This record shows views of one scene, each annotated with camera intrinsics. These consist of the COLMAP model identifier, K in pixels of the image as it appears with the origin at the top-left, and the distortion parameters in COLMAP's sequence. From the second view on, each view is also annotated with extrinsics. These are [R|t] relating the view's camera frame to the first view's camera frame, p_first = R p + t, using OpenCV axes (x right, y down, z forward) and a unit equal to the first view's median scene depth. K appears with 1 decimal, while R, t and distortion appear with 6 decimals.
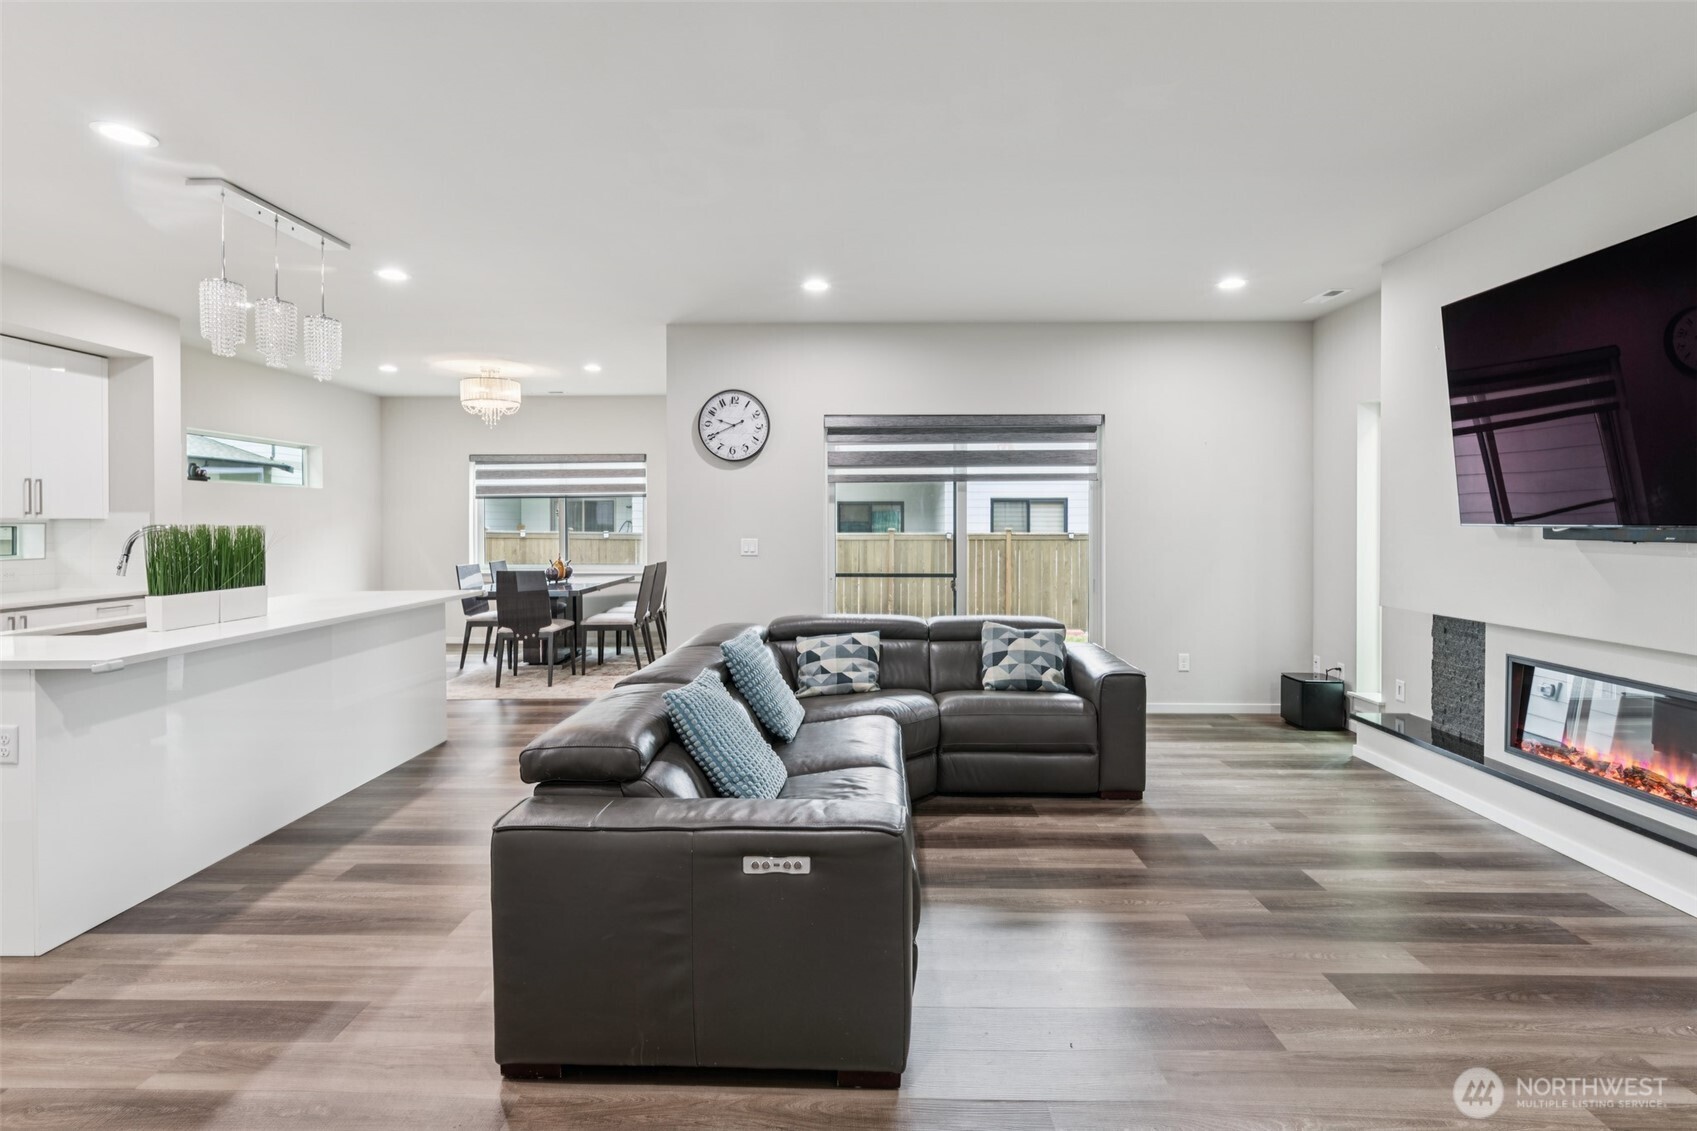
lens RADIAL K [[798.8, 0, 847.3], [0, 798.8, 529.0], [0, 0, 1]] dist [0.000632, -0.001164]
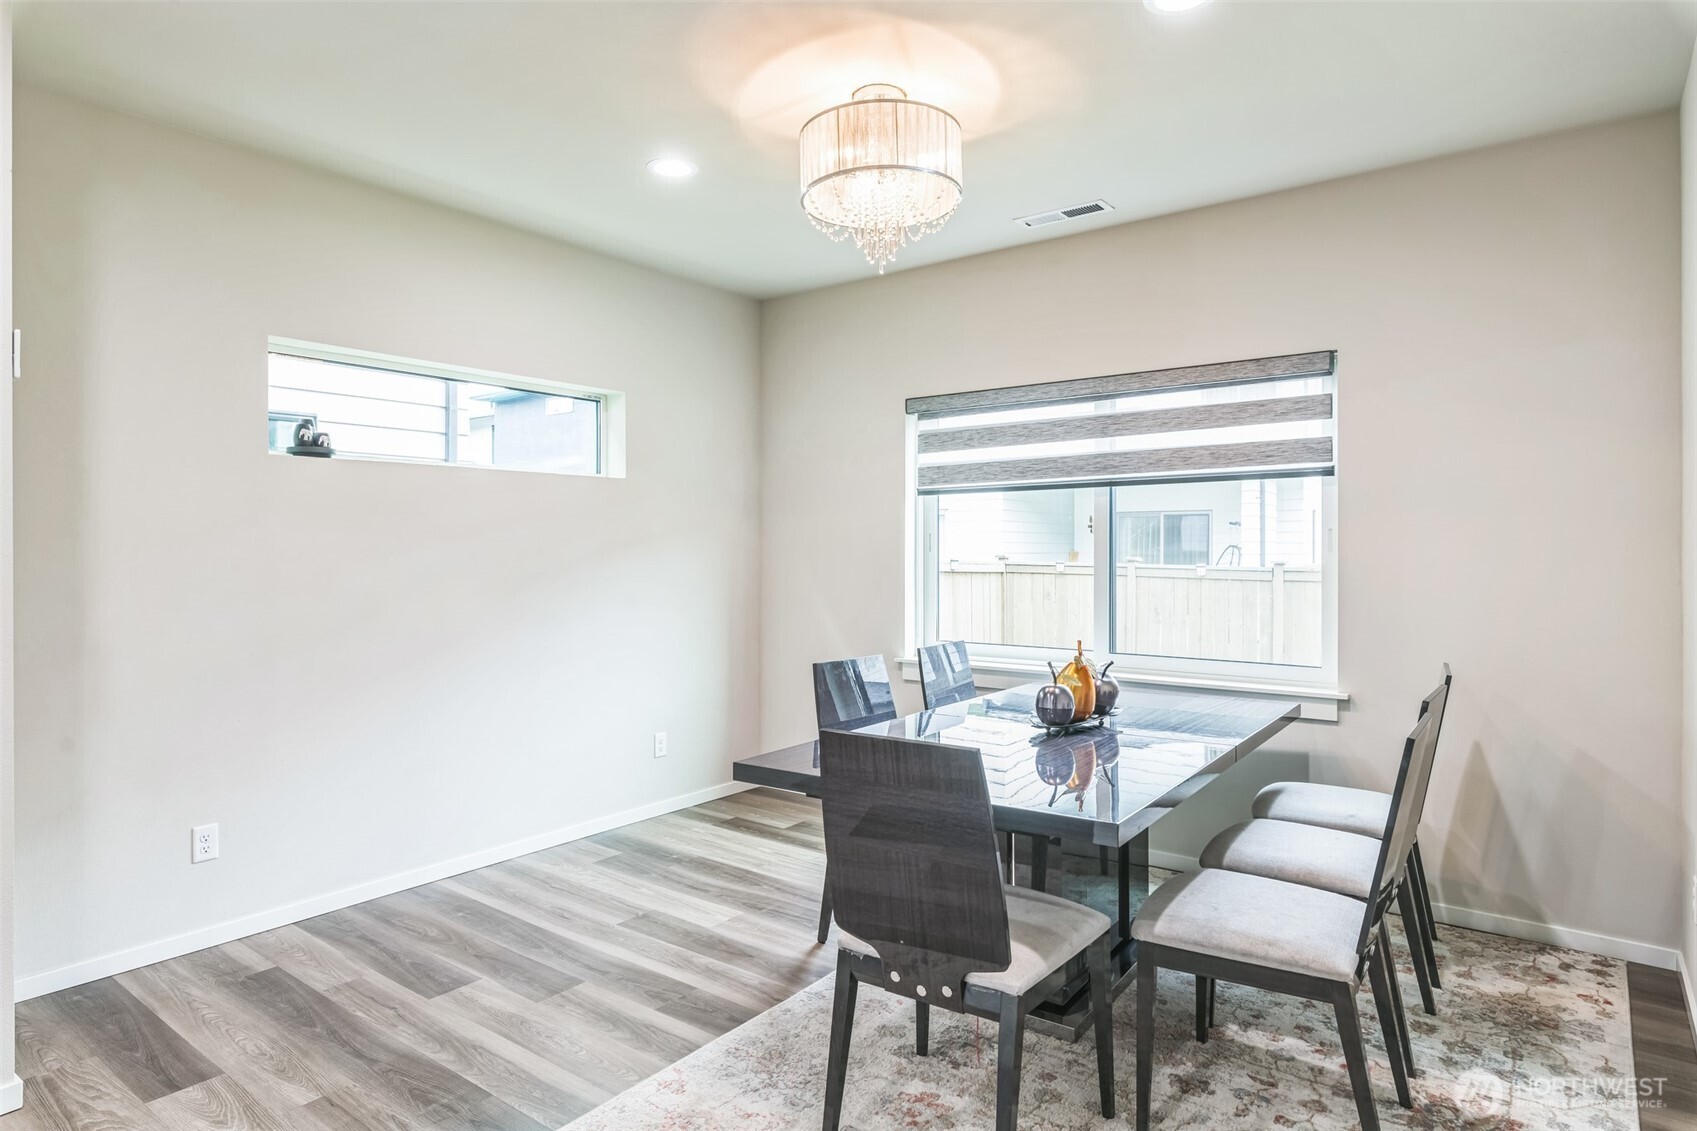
lens RADIAL K [[967.6, 0, 847.9], [0, 967.6, 547.1], [0, 0, 1]] dist [-0.006096, -0.000370]
pose [[0.804727, 0.000618, -0.593645, -0.357464], [-0.005334, 0.999967, -0.006190, -0.010489], [0.593621, 0.008148, 0.804703, 1.113340]]
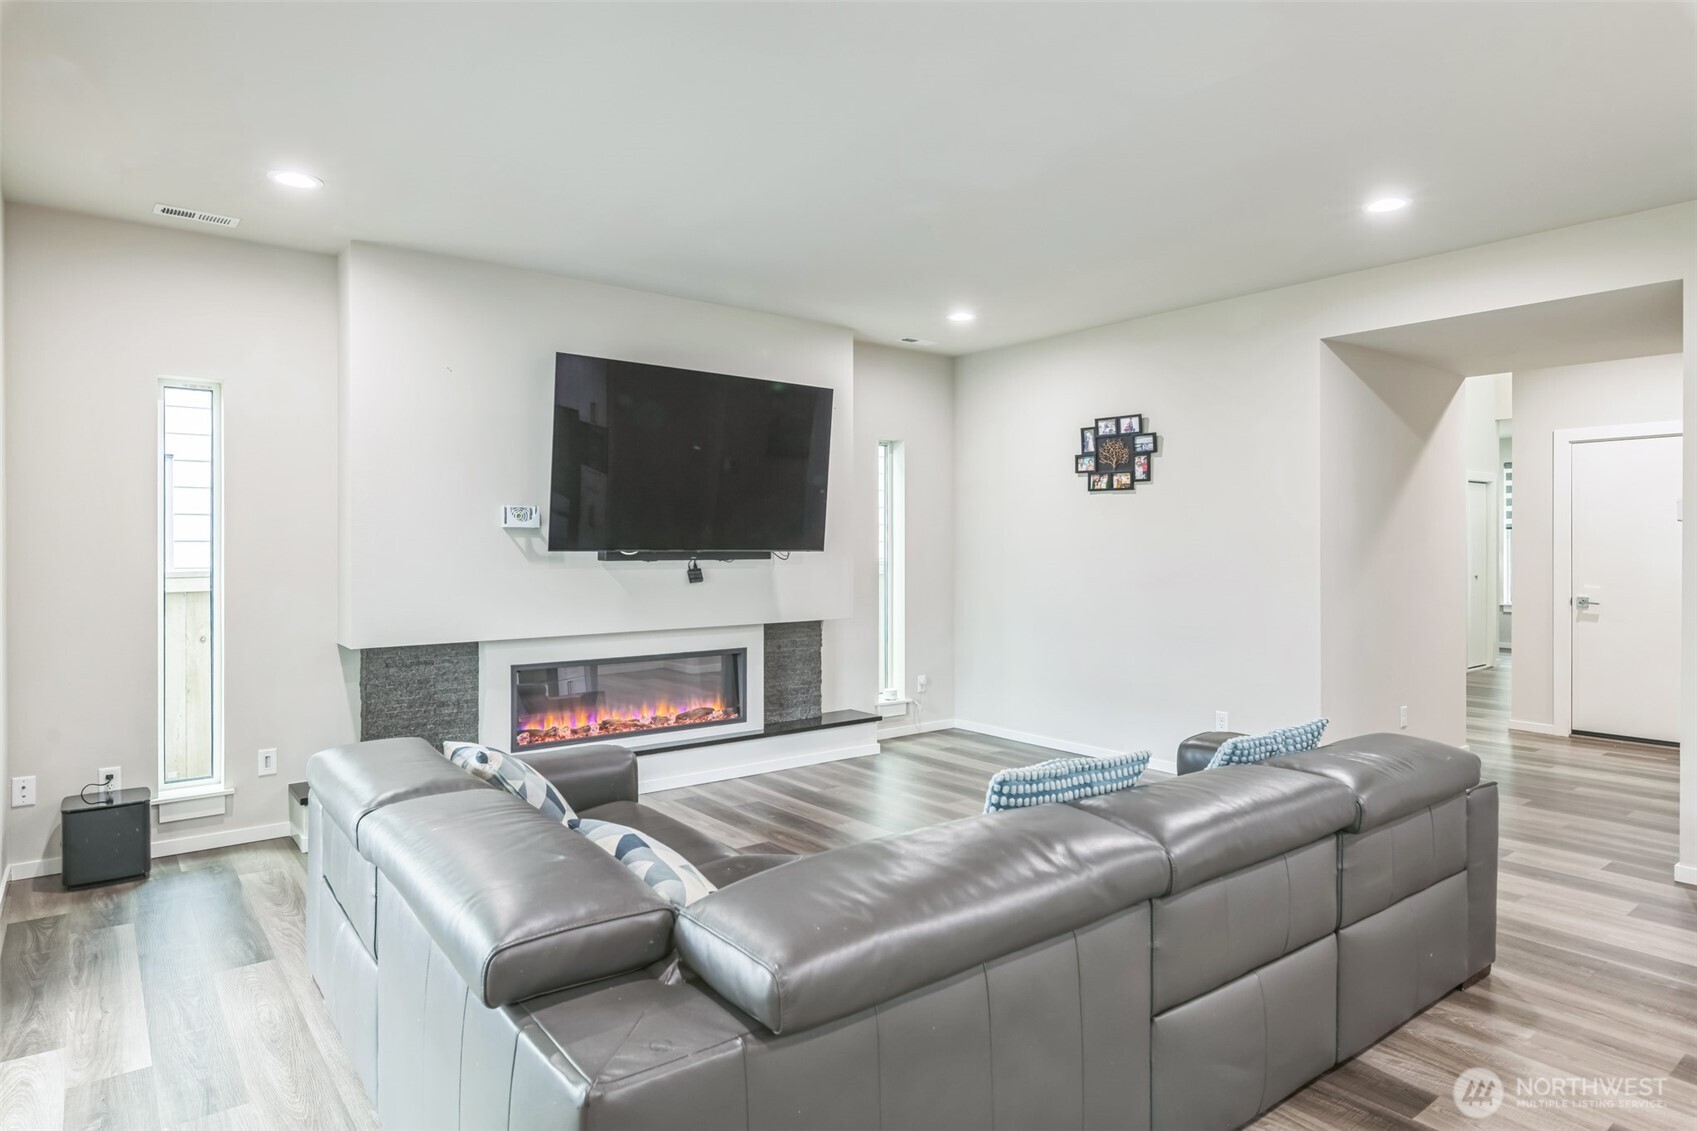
lens RADIAL K [[967.6, 0, 847.9], [0, 967.6, 547.1], [0, 0, 1]] dist [-0.006096, -0.000370]
pose [[-0.623479, 0.000283, 0.781840, -0.450254], [0.009270, 0.999932, 0.007030, -0.012626], [-0.781785, 0.011631, -0.623439, 1.248410]]
